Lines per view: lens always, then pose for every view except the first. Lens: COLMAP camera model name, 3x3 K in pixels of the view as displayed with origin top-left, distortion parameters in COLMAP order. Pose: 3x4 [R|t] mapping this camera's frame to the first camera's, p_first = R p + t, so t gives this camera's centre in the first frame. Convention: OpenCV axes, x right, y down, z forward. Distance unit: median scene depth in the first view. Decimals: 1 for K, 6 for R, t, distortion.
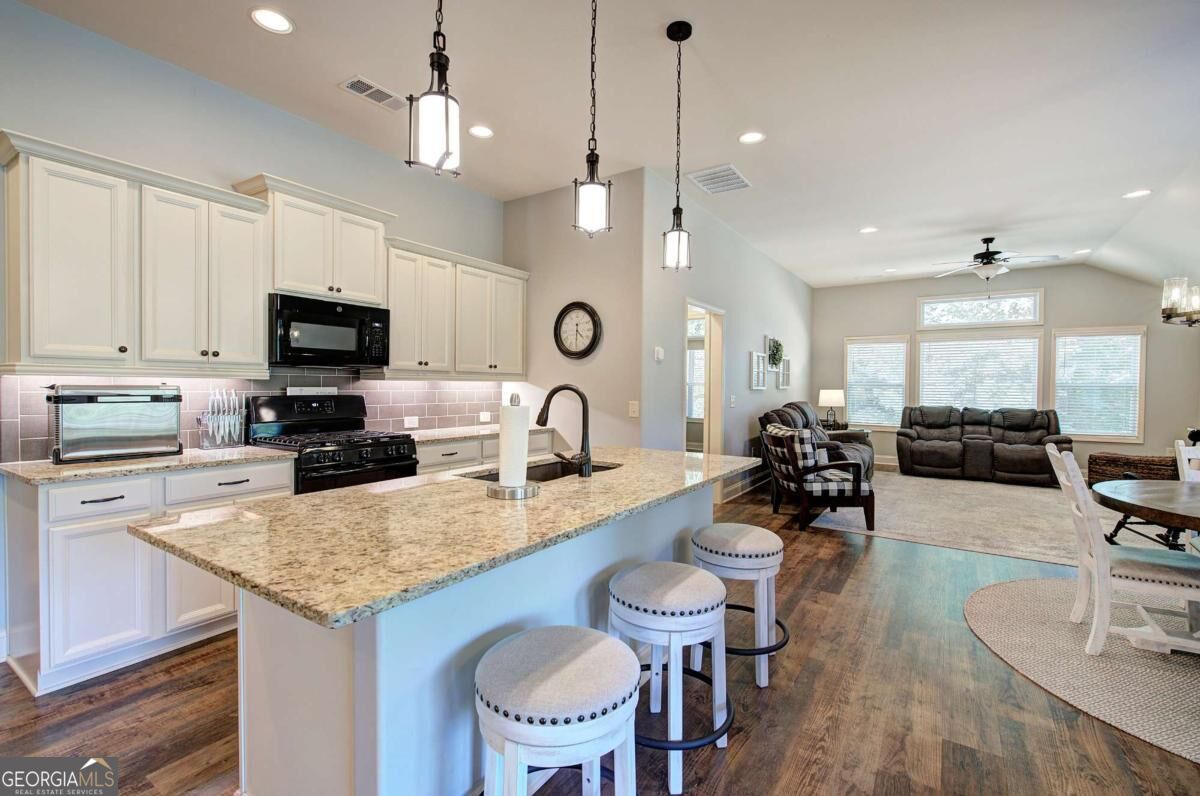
lens RADIAL K [[532.6, 0, 604.7], [0, 532.6, 393.2], [0, 0, 1]] dist [0.001470, -0.000129]
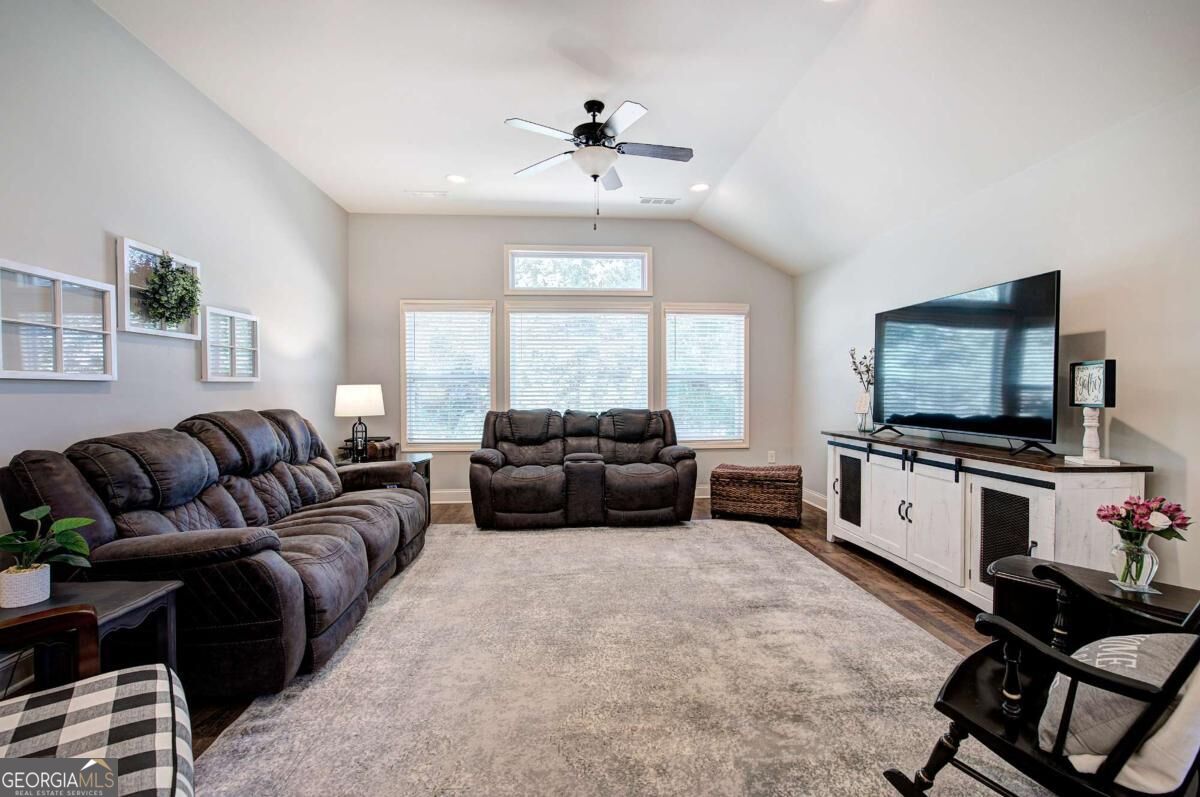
lens RADIAL K [[532.6, 0, 604.7], [0, 532.6, 393.7], [0, 0, 1]] dist [0.001470, -0.000129]
pose [[0.791713, -0.016833, 0.610661, 0.316075], [0.018639, 0.999821, 0.003394, 0.004746], [-0.610609, 0.008695, 0.791885, 0.457413]]
